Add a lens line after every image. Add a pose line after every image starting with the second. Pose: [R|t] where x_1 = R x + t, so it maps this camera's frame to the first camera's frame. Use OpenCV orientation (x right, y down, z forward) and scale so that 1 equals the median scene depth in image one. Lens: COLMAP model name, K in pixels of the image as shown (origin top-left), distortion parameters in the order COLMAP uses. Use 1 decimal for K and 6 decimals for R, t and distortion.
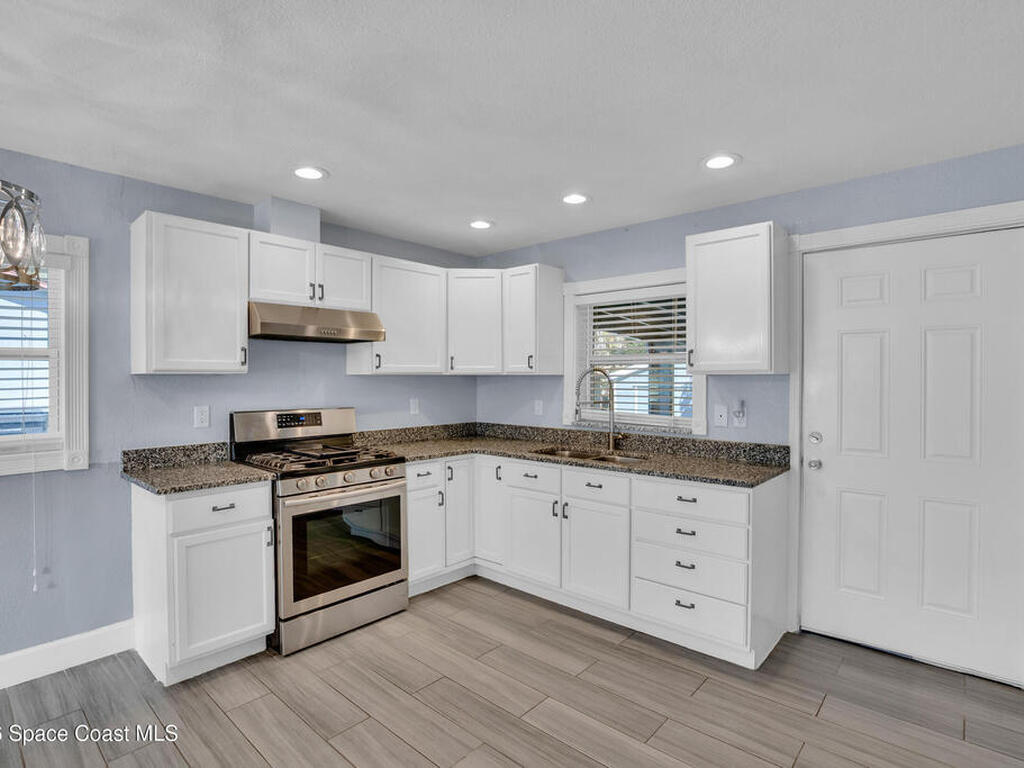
lens RADIAL K [[527.4, 0, 520.7], [0, 527.4, 382.5], [0, 0, 1]] dist [-0.041975, 0.006999]
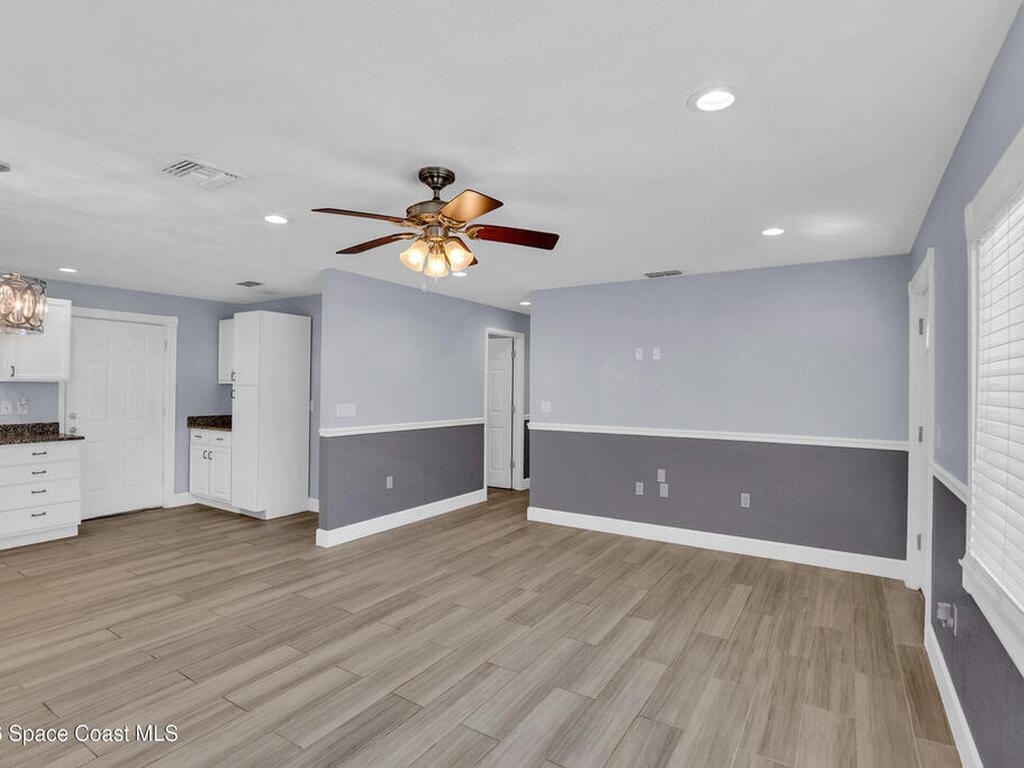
lens RADIAL K [[529.1, 0, 516.9], [0, 529.1, 381.4], [0, 0, 1]] dist [-0.047283, 0.016192]
pose [[-0.159361, 0.010849, 0.987161, -1.436457], [0.000885, 0.999941, -0.010847, 0.002245], [-0.987220, -0.000855, -0.159361, -0.263351]]
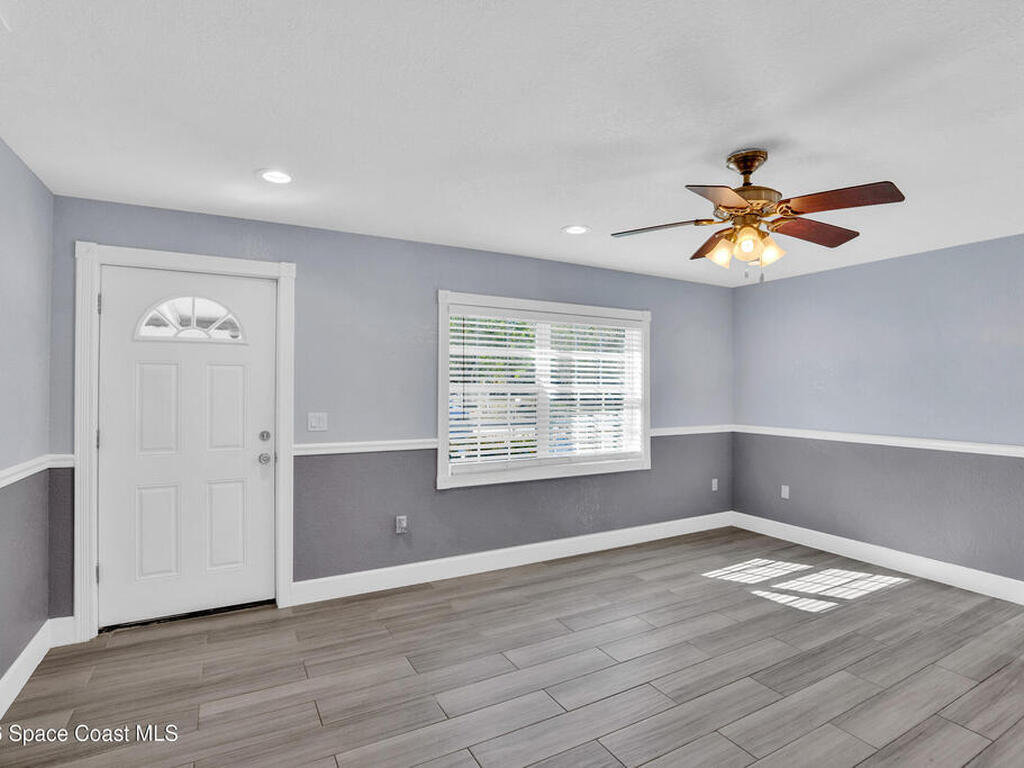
lens RADIAL K [[529.1, 0, 516.9], [0, 529.1, 381.4], [0, 0, 1]] dist [-0.047283, 0.016192]
pose [[-0.335016, -0.009876, -0.942161, 0.286927], [-0.014875, 0.999876, -0.005192, -0.000355], [0.942095, 0.012275, -0.335122, -0.329227]]
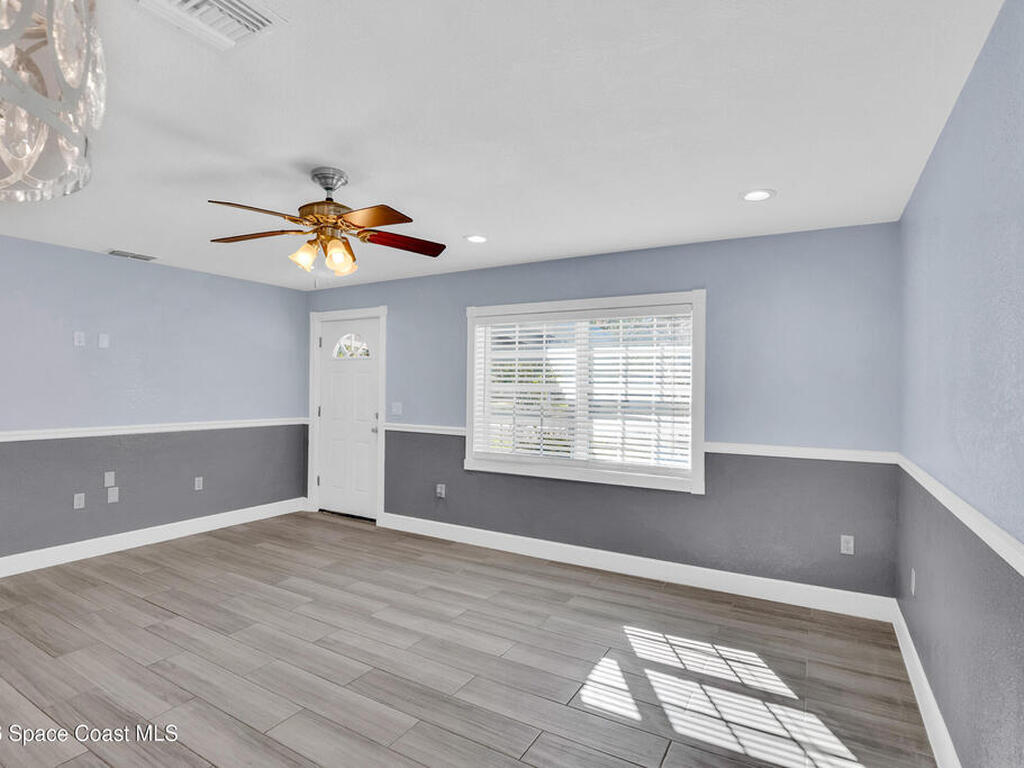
lens RADIAL K [[529.1, 0, 516.9], [0, 529.1, 381.4], [0, 0, 1]] dist [-0.047283, 0.016192]
pose [[-0.980814, -0.012444, -0.194547, -0.707549], [-0.012700, 0.999919, 0.000065, -0.006287], [0.194531, 0.002535, -0.980893, 0.649312]]
